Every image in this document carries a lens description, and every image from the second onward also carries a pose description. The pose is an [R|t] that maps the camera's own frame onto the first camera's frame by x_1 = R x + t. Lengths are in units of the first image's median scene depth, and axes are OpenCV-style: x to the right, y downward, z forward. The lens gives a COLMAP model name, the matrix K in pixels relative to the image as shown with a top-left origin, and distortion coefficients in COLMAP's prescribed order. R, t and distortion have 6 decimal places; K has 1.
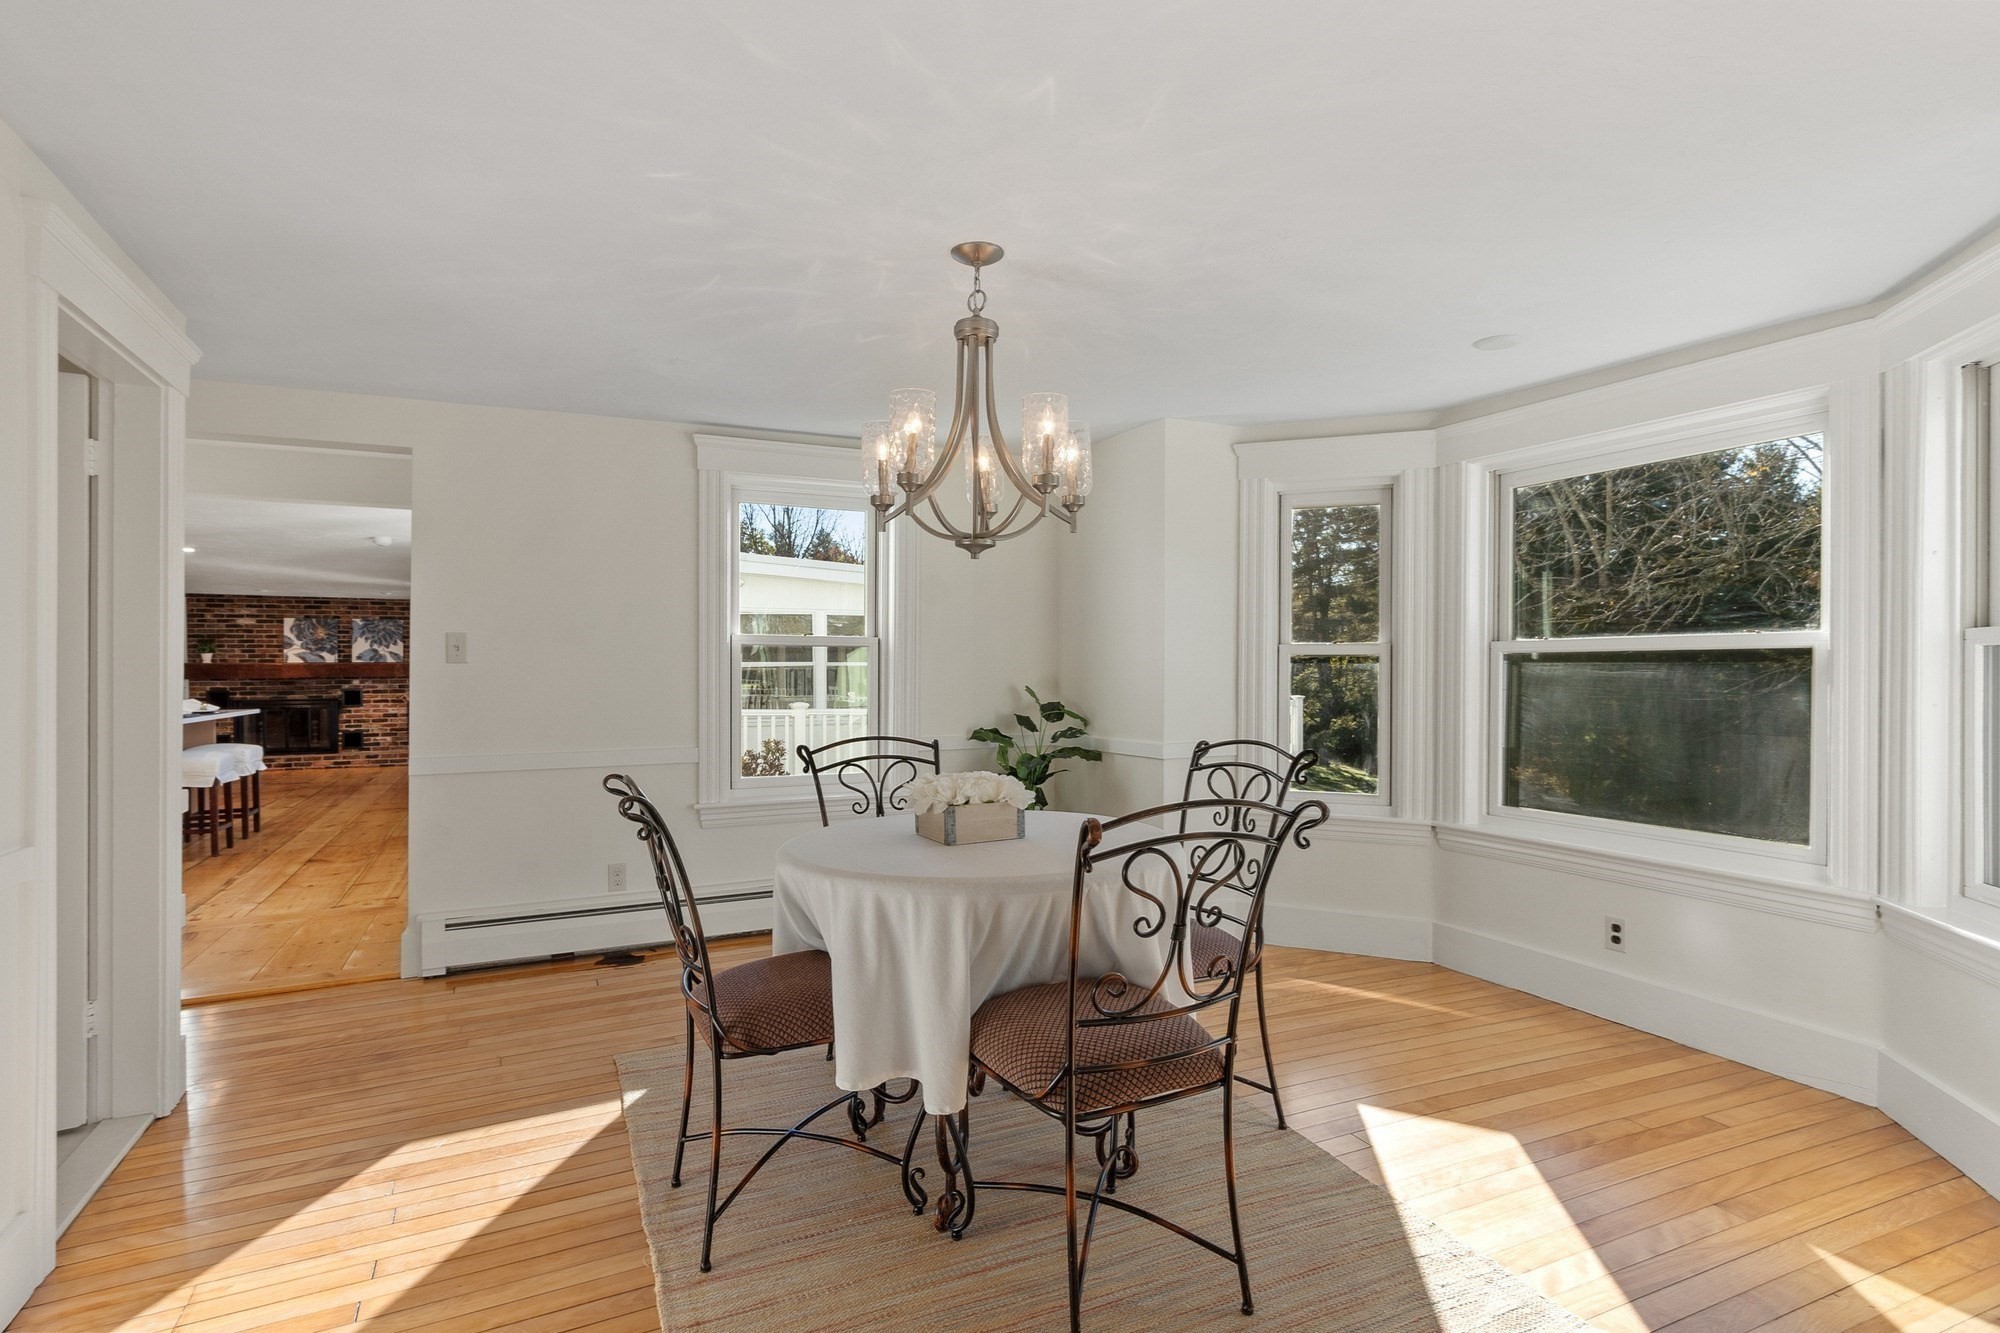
lens RADIAL K [[1031.6, 0, 997.3], [0, 1031.6, 683.5], [0, 0, 1]] dist [0.005280, 0.000995]
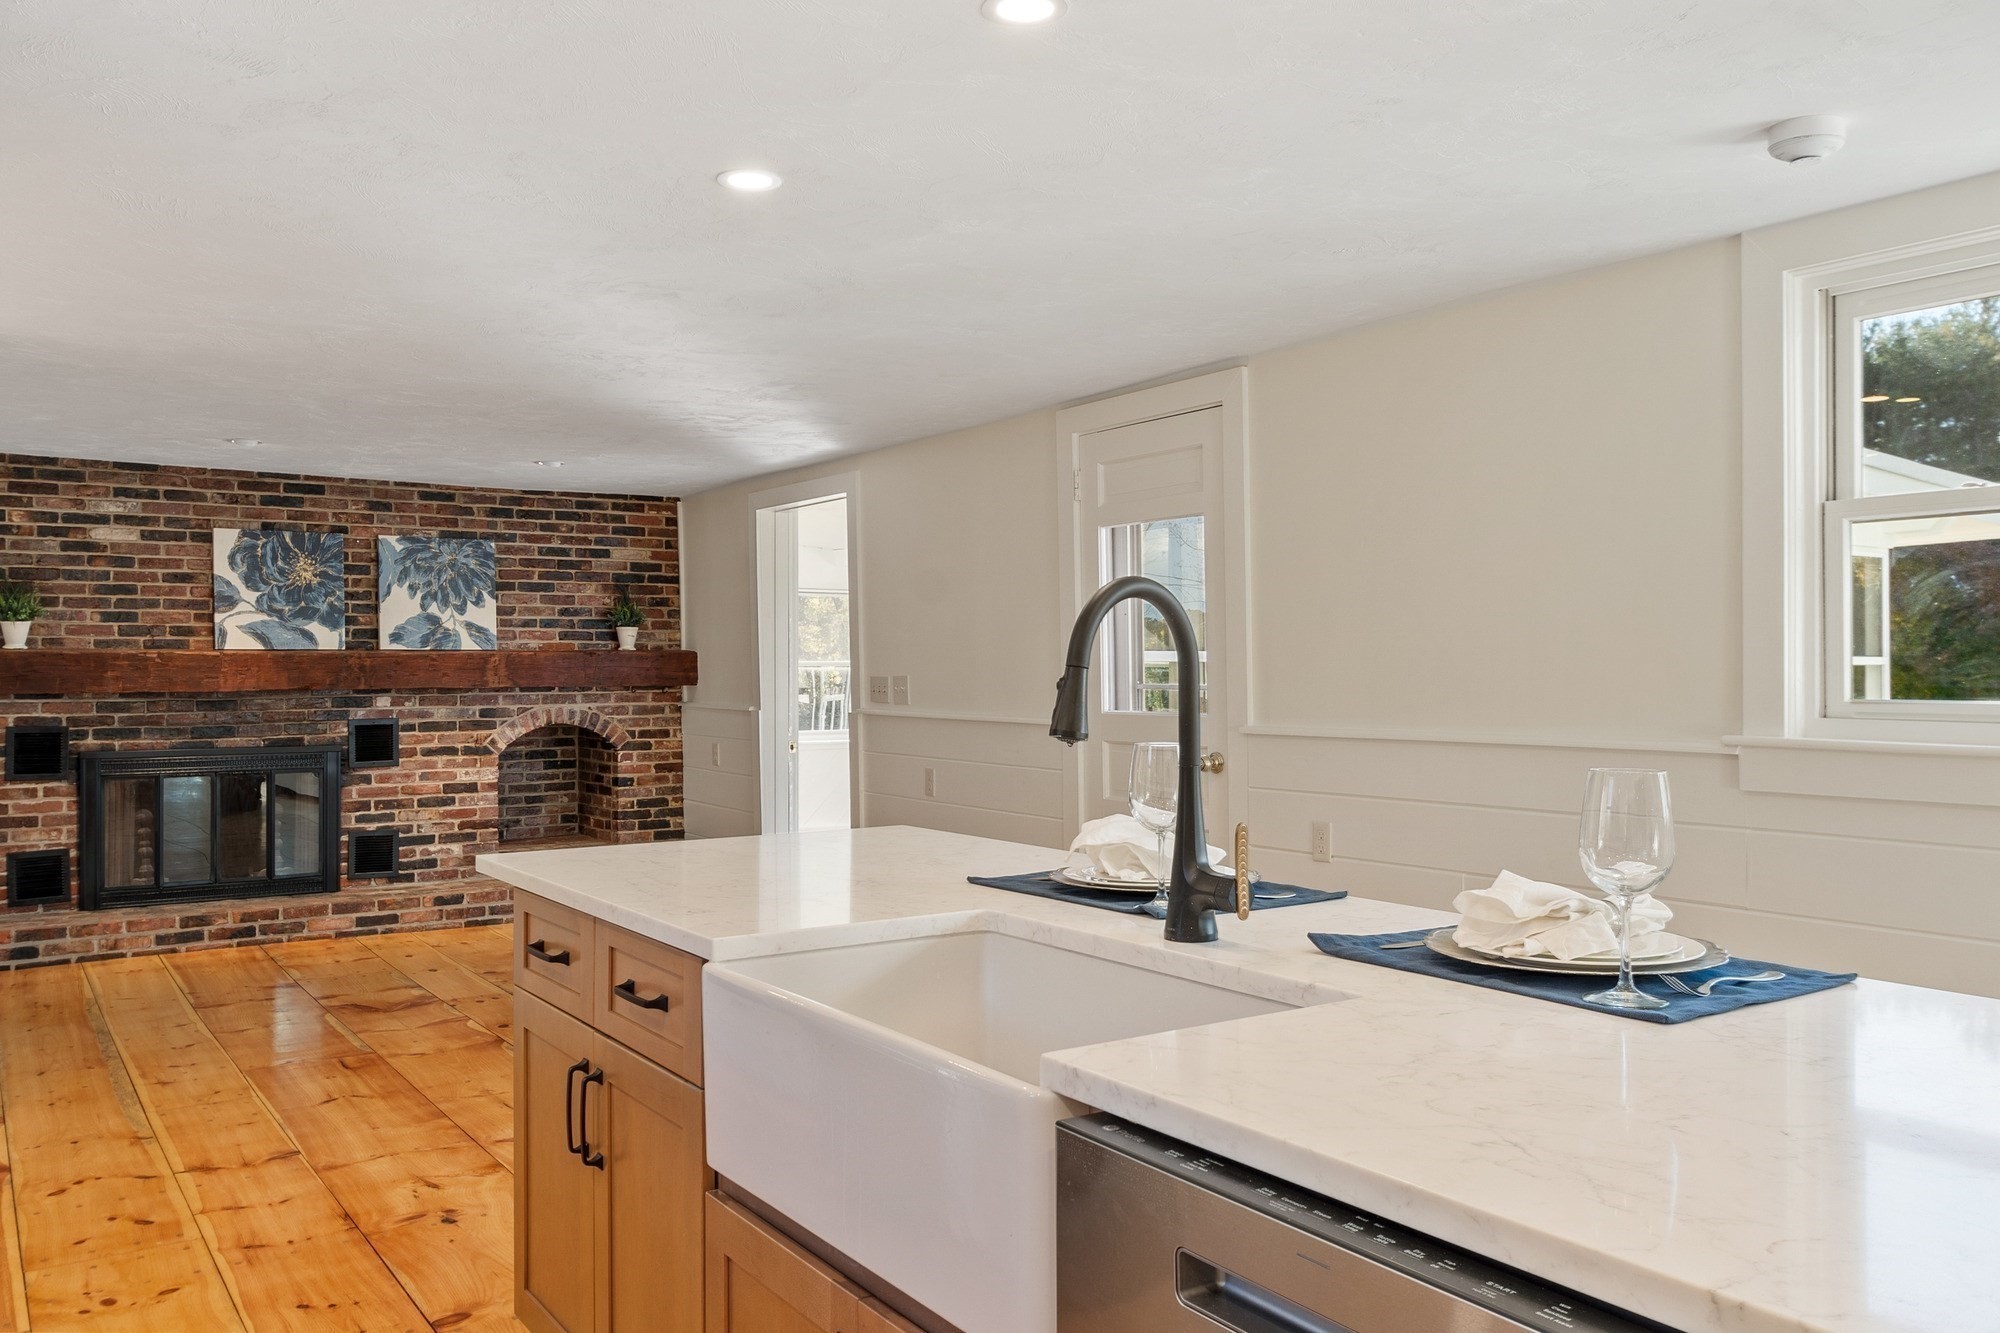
lens RADIAL K [[1558.7, 0, 988.6], [0, 1558.7, 667.4], [0, 0, 1]] dist [0.005183, 0.000599]
pose [[0.987424, 0.003262, 0.158059, -0.498800], [-0.000539, 0.999851, -0.017267, -0.004345], [-0.158091, 0.016965, 0.987279, 0.405037]]
